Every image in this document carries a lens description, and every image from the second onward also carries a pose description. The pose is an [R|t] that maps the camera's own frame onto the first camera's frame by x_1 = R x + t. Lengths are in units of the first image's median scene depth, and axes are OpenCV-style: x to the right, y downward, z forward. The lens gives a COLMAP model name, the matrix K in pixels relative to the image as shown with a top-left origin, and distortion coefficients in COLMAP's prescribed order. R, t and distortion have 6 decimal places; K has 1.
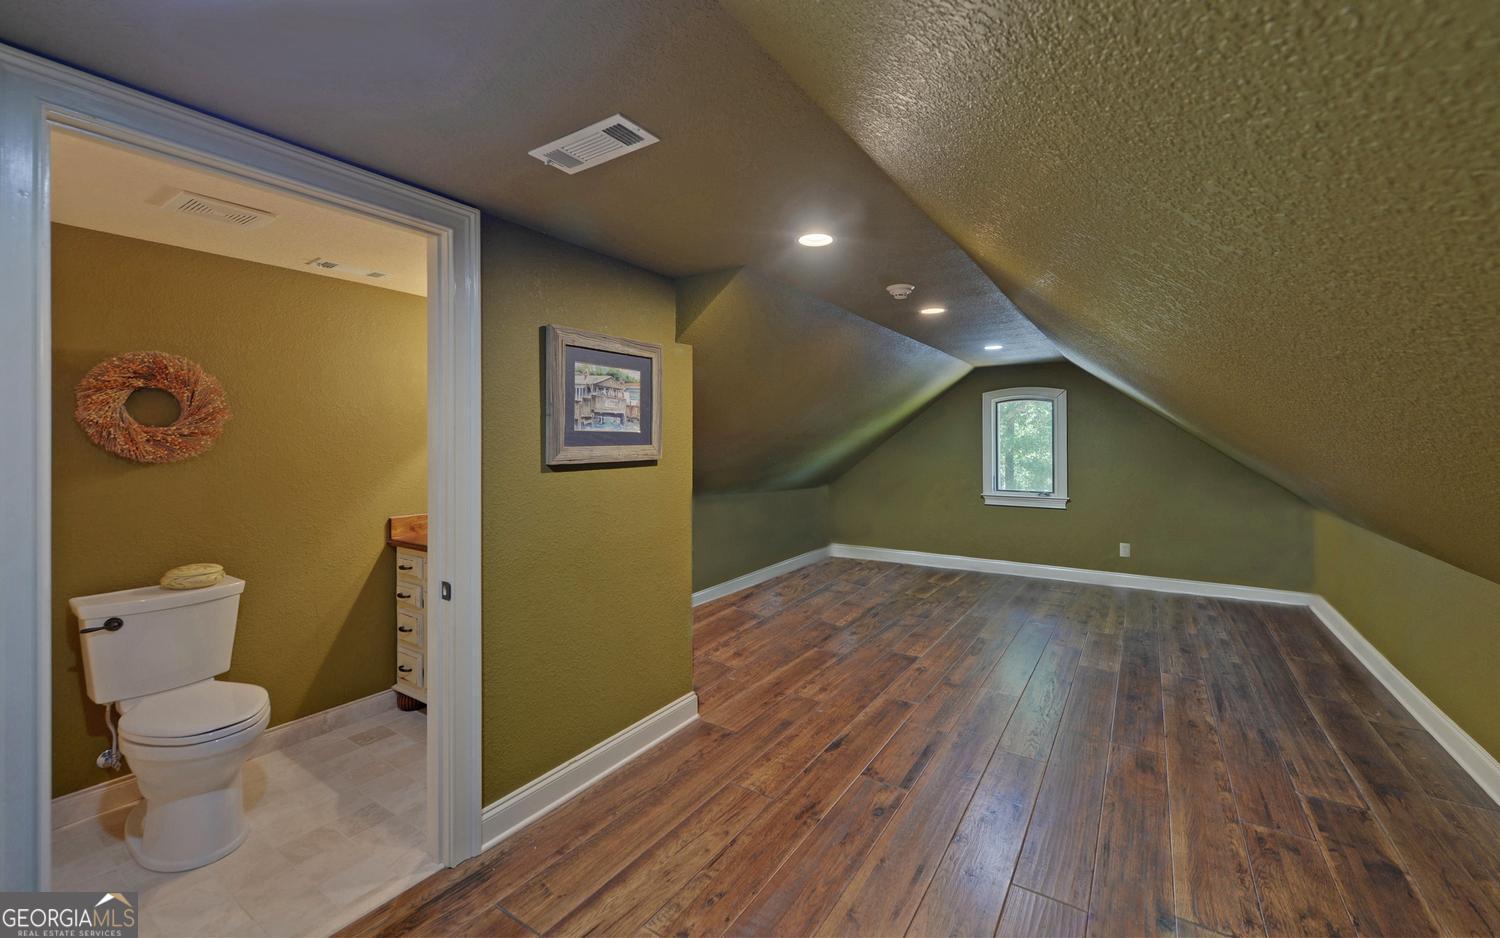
lens RADIAL K [[615.0, 0, 761.3], [0, 615.0, 444.2], [0, 0, 1]] dist [0.008618, -0.000141]
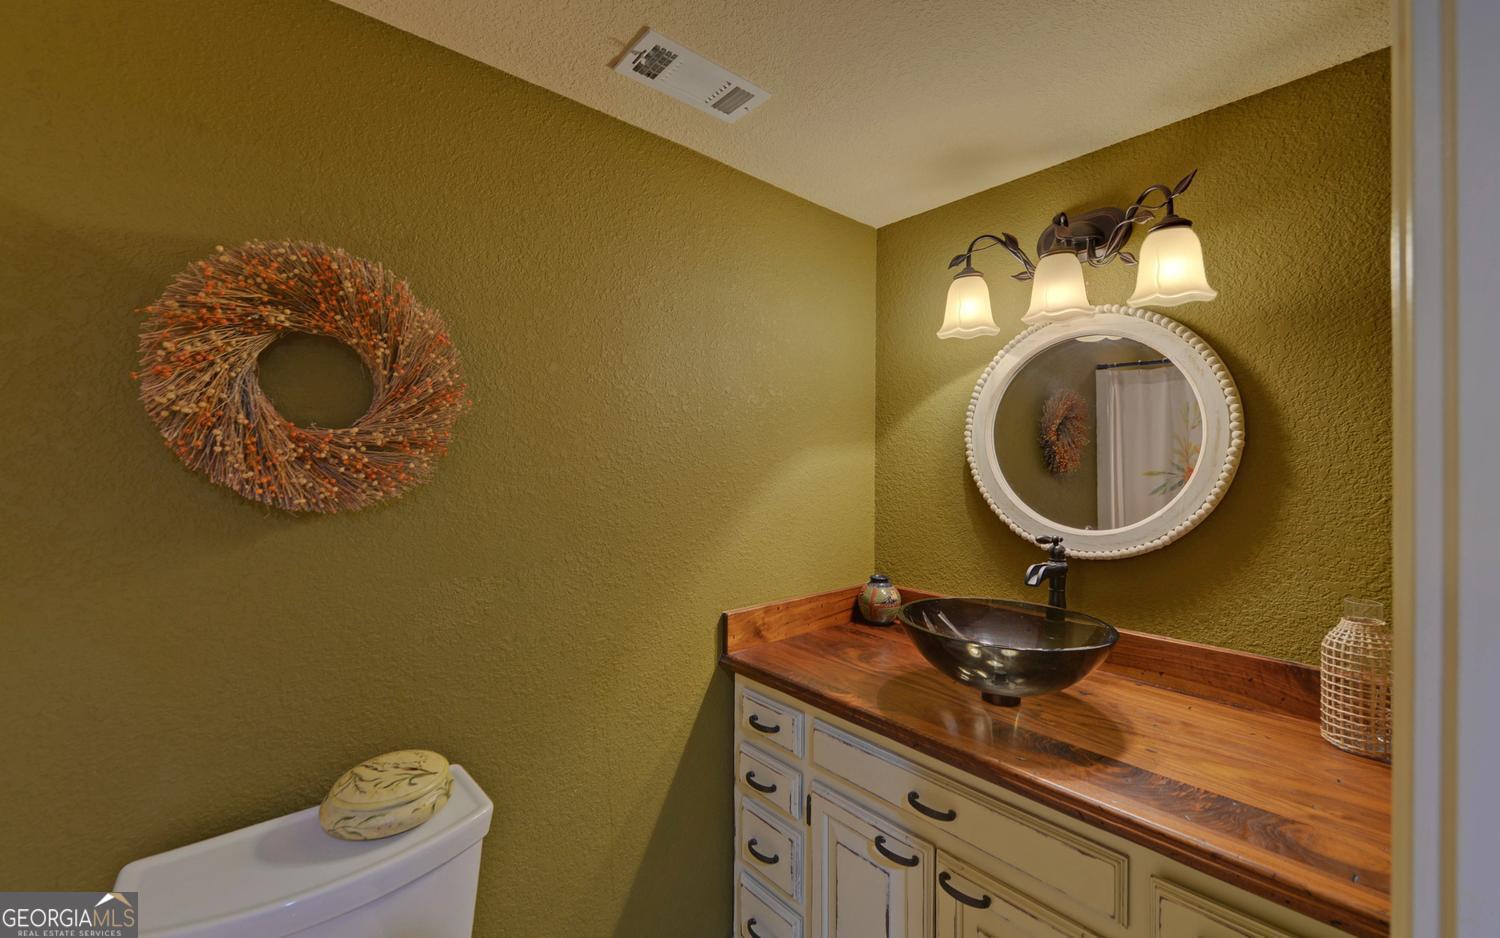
lens RADIAL K [[615.0, 0, 746.1], [0, 615.0, 463.1], [0, 0, 1]] dist [0.008618, -0.000141]
pose [[0.956288, 0.002589, -0.292414, -0.591769], [-0.004959, 0.999961, -0.007364, -0.002163], [0.292383, 0.008492, 0.956264, 0.700085]]
